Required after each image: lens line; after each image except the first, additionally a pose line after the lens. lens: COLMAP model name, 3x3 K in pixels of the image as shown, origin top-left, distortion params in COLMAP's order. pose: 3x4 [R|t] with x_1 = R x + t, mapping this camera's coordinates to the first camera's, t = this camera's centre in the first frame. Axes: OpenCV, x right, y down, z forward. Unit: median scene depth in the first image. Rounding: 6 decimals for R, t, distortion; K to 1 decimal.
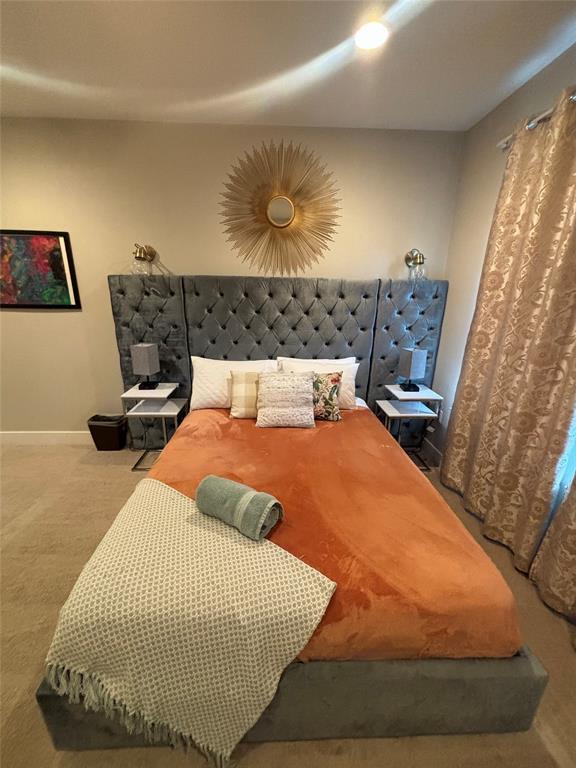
lens RADIAL K [[316.7, 0, 288.0], [0, 316.7, 384.0], [0, 0, 1]] dist [-0.001575, 0.000038]
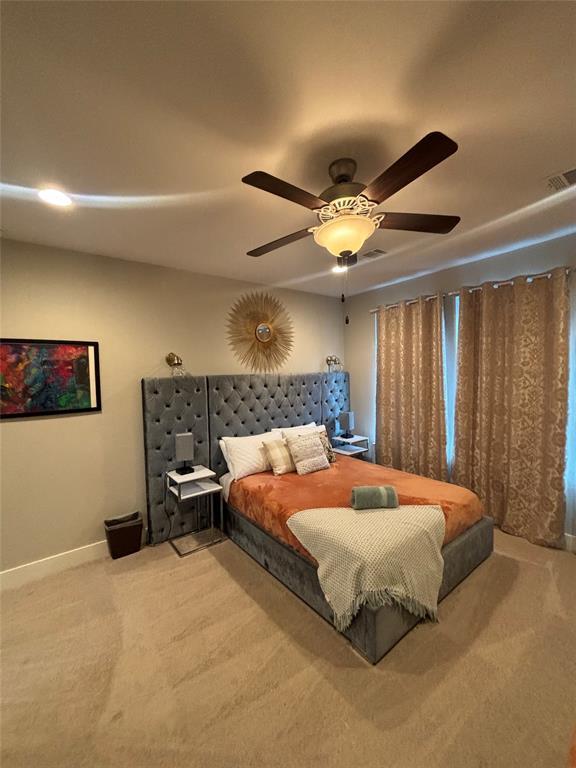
lens RADIAL K [[308.7, 0, 288.0], [0, 308.7, 384.0], [0, 0, 1]] dist [0.002849, -0.000055]
pose [[0.814661, -0.057478, 0.577082, -0.773920], [0.208591, 0.957523, -0.199095, 0.005852], [-0.541126, 0.282569, 0.792046, -0.154168]]
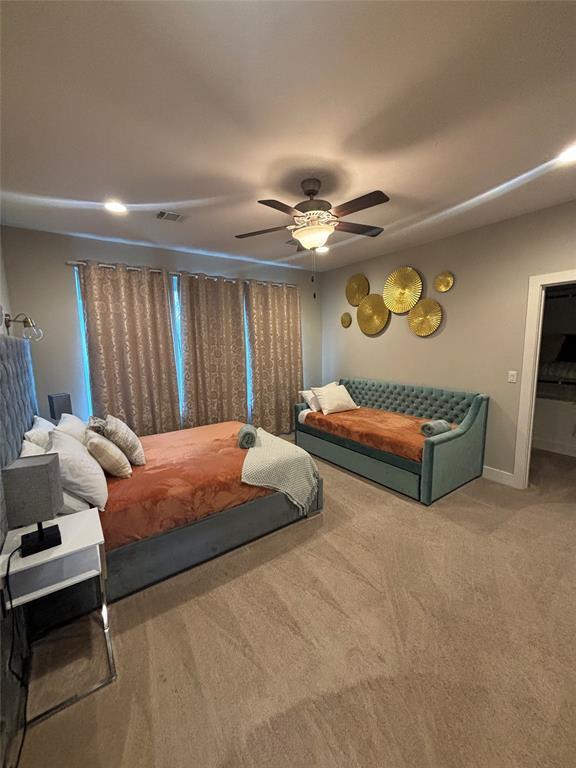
lens RADIAL K [[308.7, 0, 288.0], [0, 308.7, 384.0], [0, 0, 1]] dist [0.002849, -0.000055]
pose [[-0.549502, -0.117069, 0.827250, -1.049295], [0.260480, 0.916779, 0.302764, -0.272757], [-0.793850, 0.381852, -0.473278, 0.821403]]
